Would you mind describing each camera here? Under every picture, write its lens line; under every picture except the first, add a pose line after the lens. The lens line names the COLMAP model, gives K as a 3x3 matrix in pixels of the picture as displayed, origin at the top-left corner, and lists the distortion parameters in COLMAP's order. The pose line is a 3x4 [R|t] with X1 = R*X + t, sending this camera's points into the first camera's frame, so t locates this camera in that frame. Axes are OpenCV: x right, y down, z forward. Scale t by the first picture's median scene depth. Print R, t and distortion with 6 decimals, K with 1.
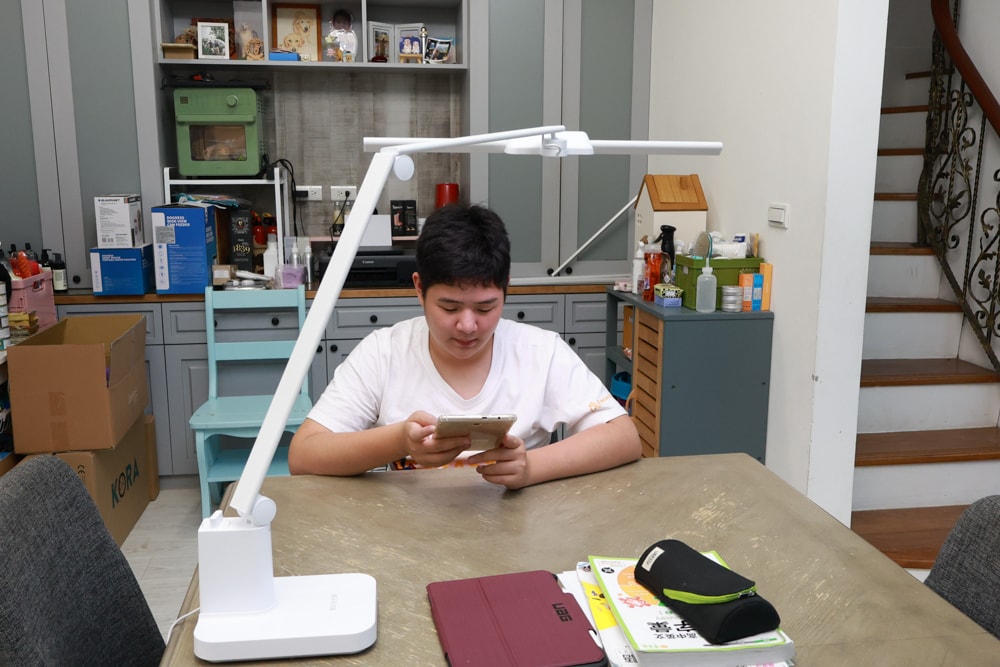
lens RADIAL K [[876.1, 0, 500.0], [0, 876.1, 333.5], [0, 0, 1]] dist [0.011184, -0.000182]
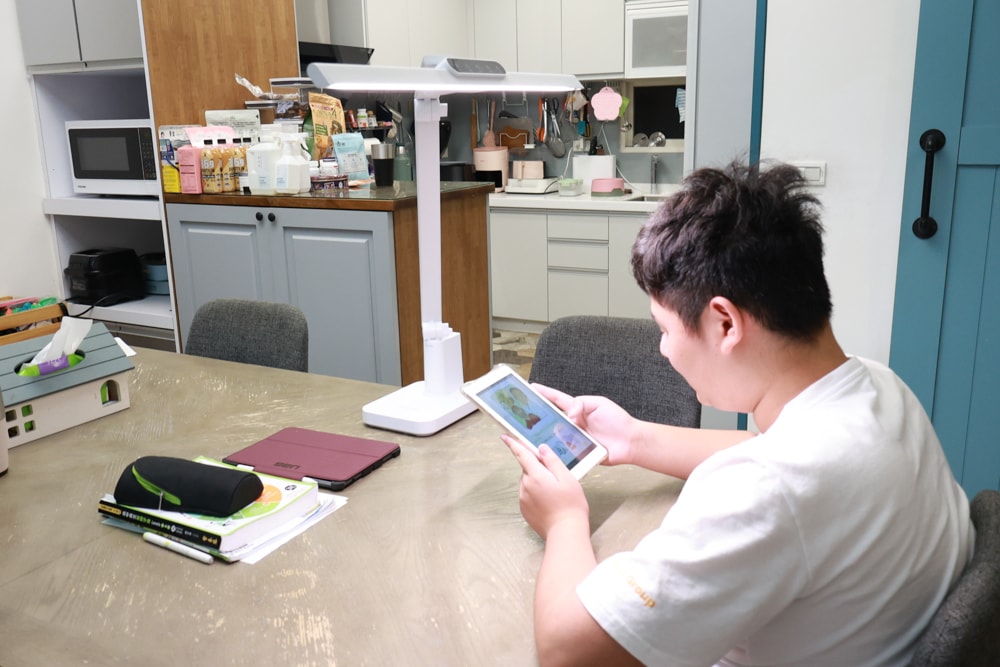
lens RADIAL K [[876.1, 0, 500.0], [0, 876.1, 333.5], [0, 0, 1]] dist [0.011184, -0.000182]
pose [[-0.607958, 0.204814, -0.767097, 0.696276], [-0.122526, 0.930379, 0.345517, -0.286784], [0.784458, 0.304049, -0.540537, 1.587086]]
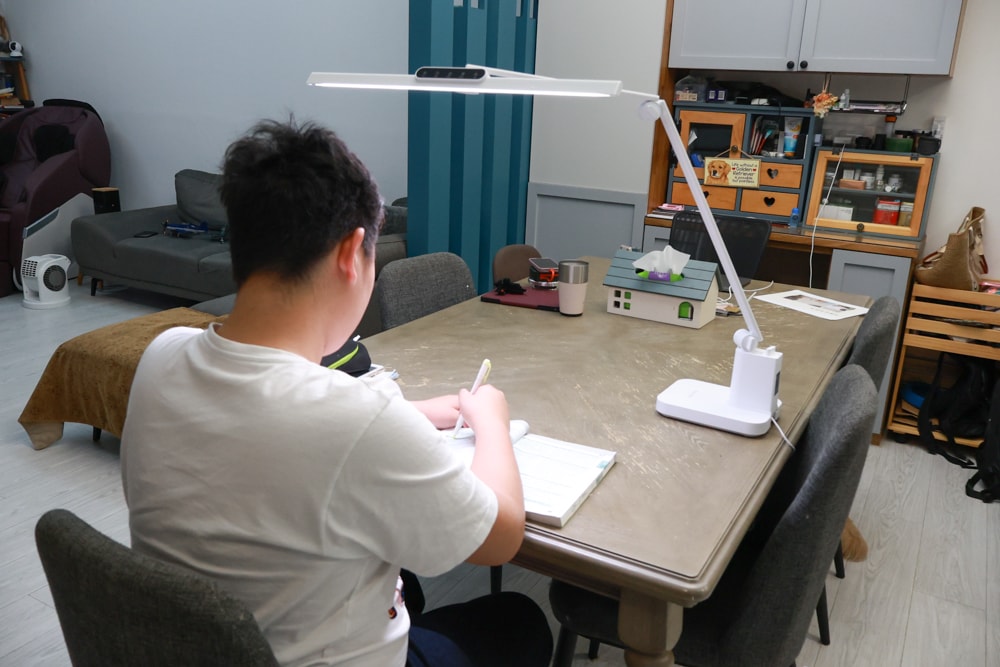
lens RADIAL K [[825.8, 0, 500.0], [0, 825.8, 333.5], [0, 0, 1]] dist [-0.014772, -0.003065]
pose [[-0.782452, -0.208297, 0.586840, -0.646517], [0.073857, 0.904700, 0.419598, -0.366286], [-0.618315, 0.371658, -0.692500, 1.853767]]
